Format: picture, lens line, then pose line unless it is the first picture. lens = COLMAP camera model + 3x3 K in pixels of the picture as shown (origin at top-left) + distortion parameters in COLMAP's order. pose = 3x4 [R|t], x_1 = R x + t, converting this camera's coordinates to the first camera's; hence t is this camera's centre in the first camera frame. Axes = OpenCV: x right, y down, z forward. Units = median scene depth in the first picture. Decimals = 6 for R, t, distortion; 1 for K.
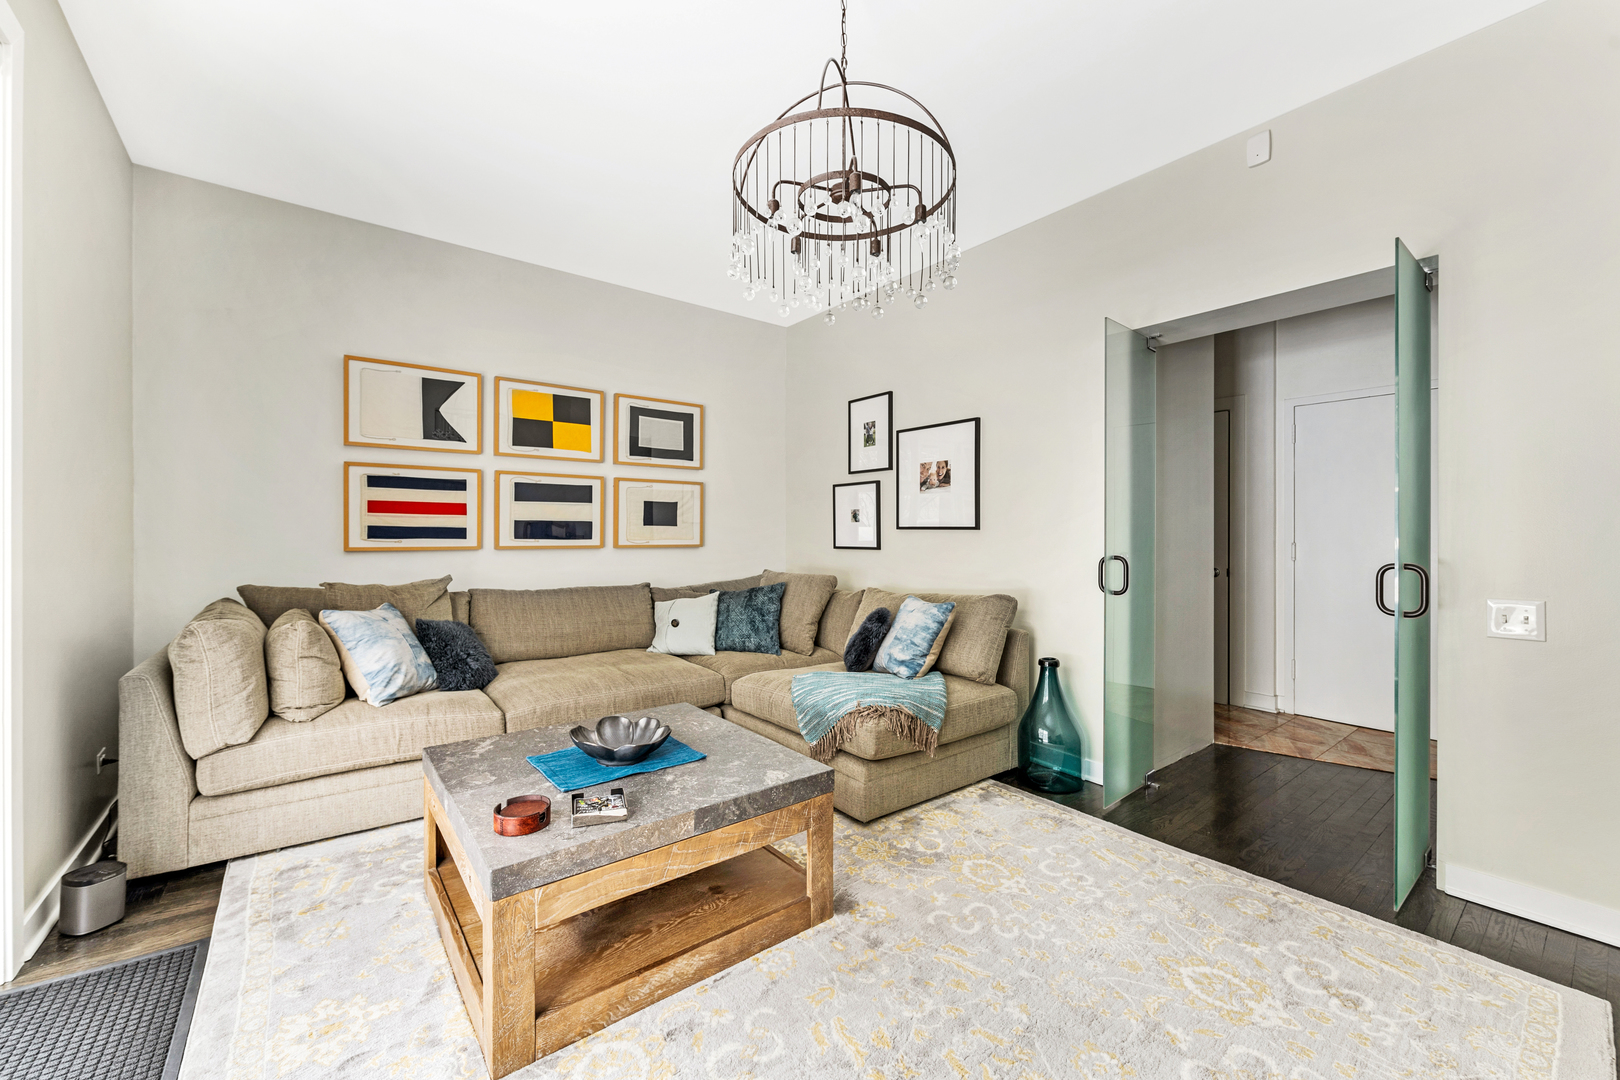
lens RADIAL K [[646.0, 0, 799.1], [0, 646.0, 531.3], [0, 0, 1]] dist [0.008896, -0.001661]
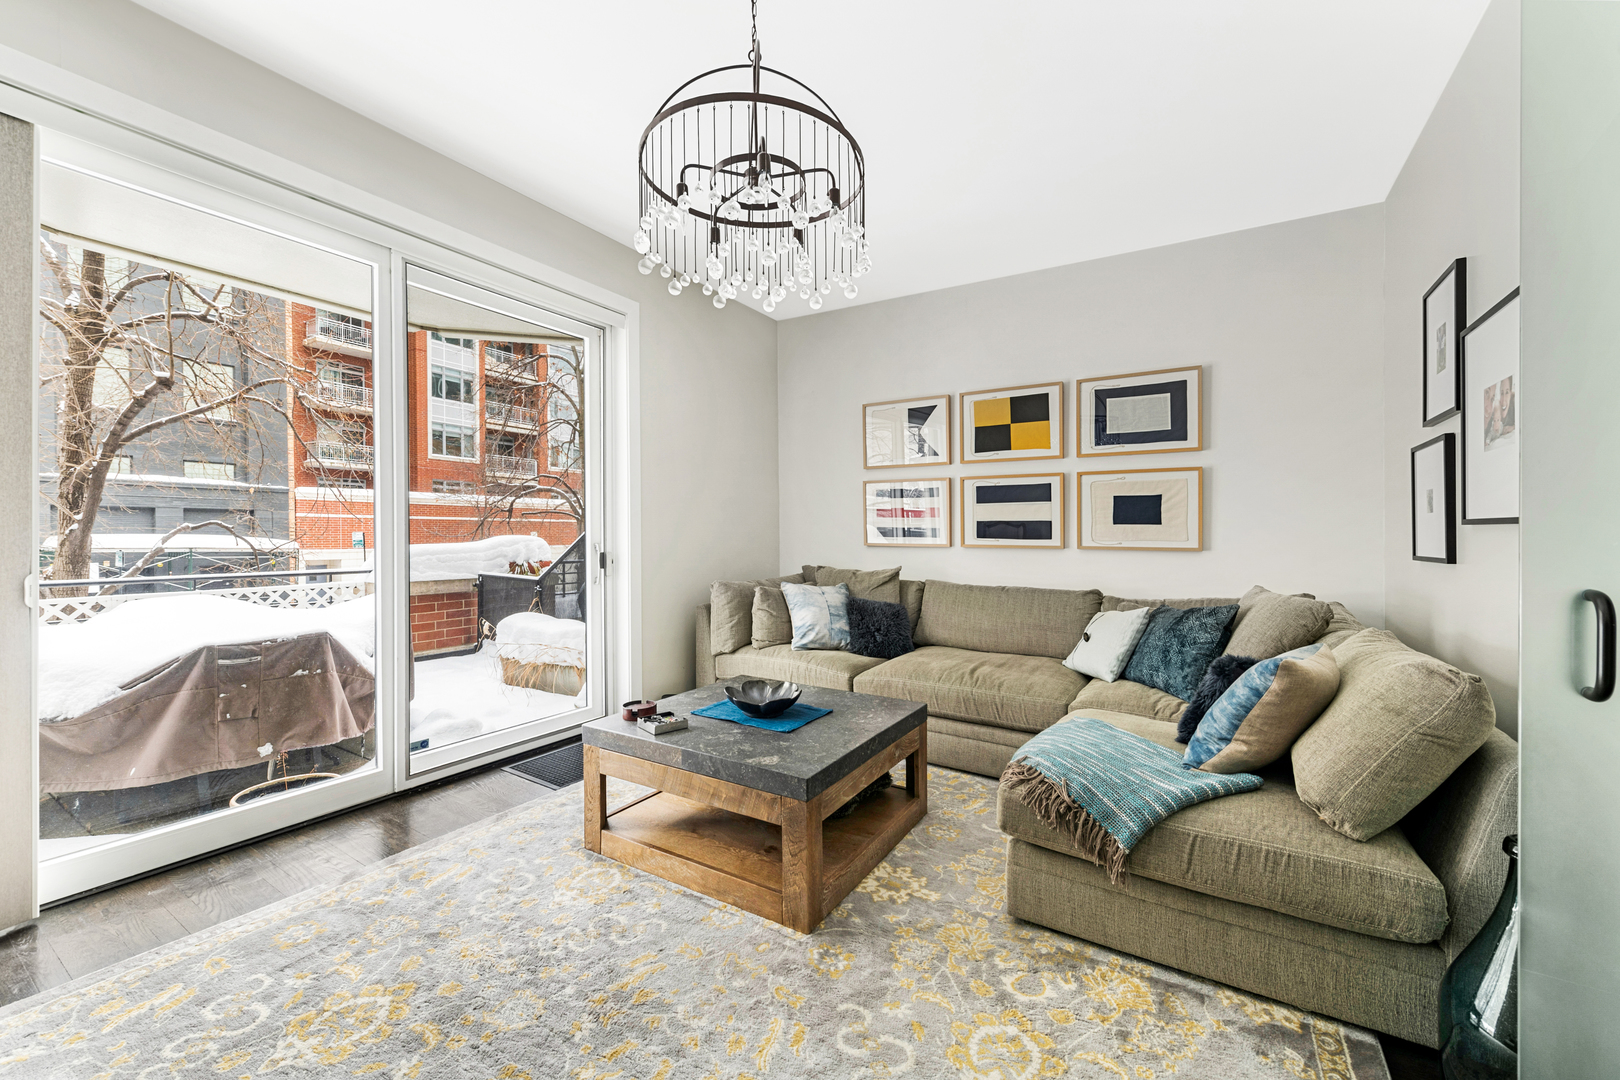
lens RADIAL K [[646.0, 0, 808.3], [0, 646.0, 545.0], [0, 0, 1]] dist [0.008896, -0.001661]
pose [[0.349280, 0.017159, -0.936861, 0.452074], [-0.001767, 0.999843, 0.017654, 0.004405], [0.937017, -0.004510, 0.349255, 0.326846]]
